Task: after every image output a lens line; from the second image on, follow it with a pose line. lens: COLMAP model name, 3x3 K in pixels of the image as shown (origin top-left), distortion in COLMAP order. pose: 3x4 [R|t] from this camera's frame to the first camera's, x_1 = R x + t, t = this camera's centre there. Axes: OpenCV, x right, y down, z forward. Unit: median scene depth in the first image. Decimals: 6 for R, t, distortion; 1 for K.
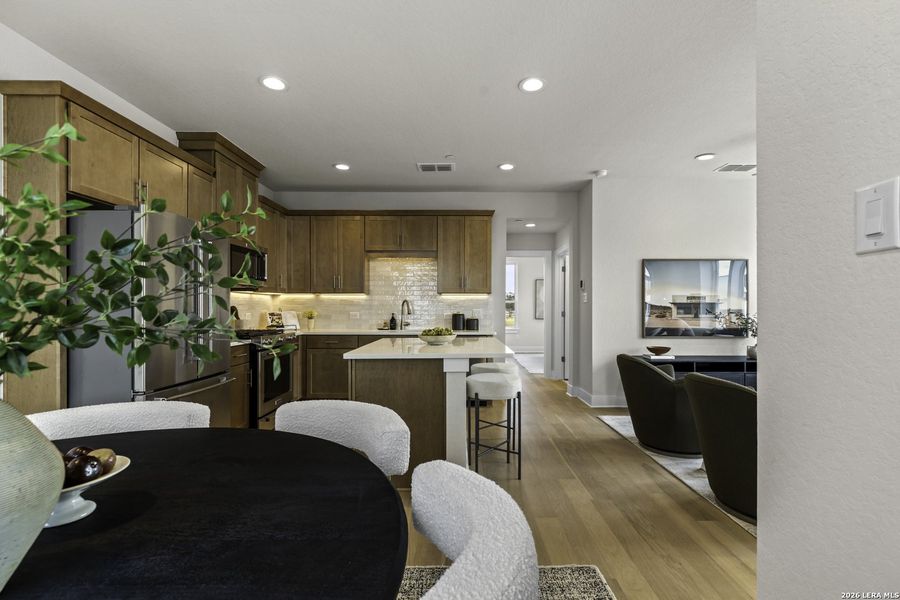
lens RADIAL K [[404.1, 0, 459.7], [0, 404.1, 310.6], [0, 0, 1]] dist [0.007182, -0.001174]
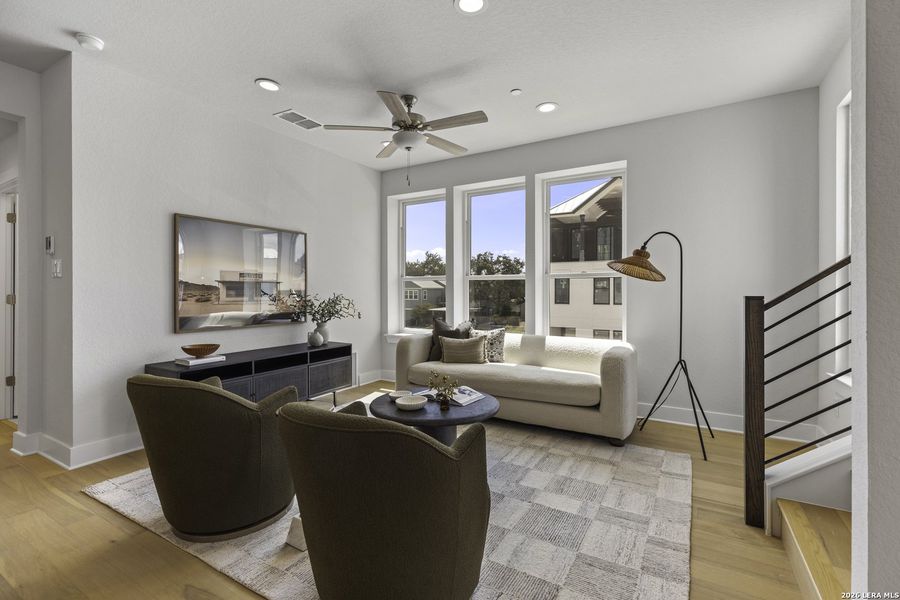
lens RADIAL K [[404.1, 0, 455.0], [0, 404.1, 290.7], [0, 0, 1]] dist [0.007182, -0.001174]
pose [[0.500595, 0.002052, 0.865679, 0.106880], [0.005270, 0.999971, -0.005417, 0.004045], [-0.865666, 0.007274, 0.500569, 0.266408]]
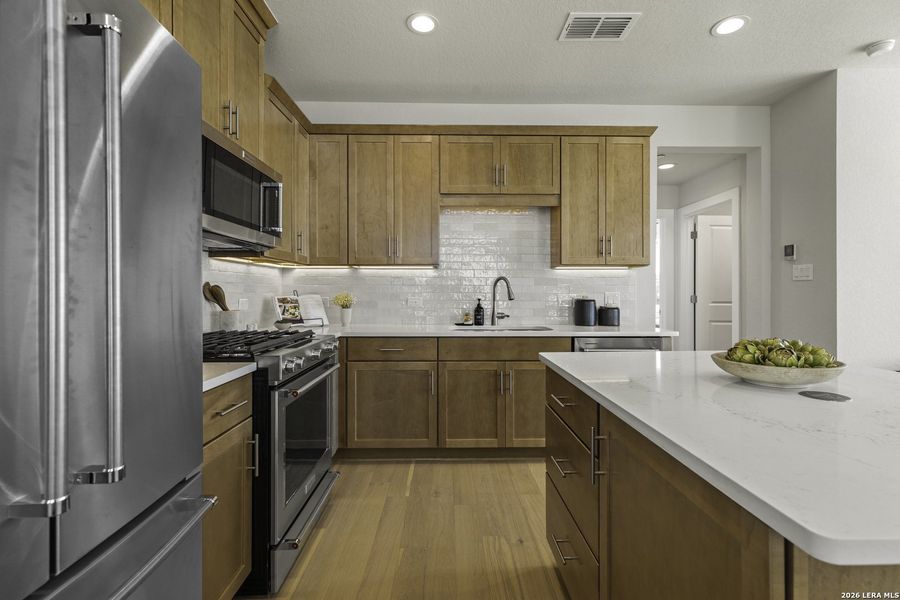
lens RADIAL K [[404.1, 0, 458.7], [0, 404.1, 297.2], [0, 0, 1]] dist [0.007182, -0.001174]
pose [[0.999793, -0.000227, 0.020353, -0.218598], [0.000026, 0.999951, 0.009892, -0.001702], [-0.020354, -0.009889, 0.999744, 0.402000]]
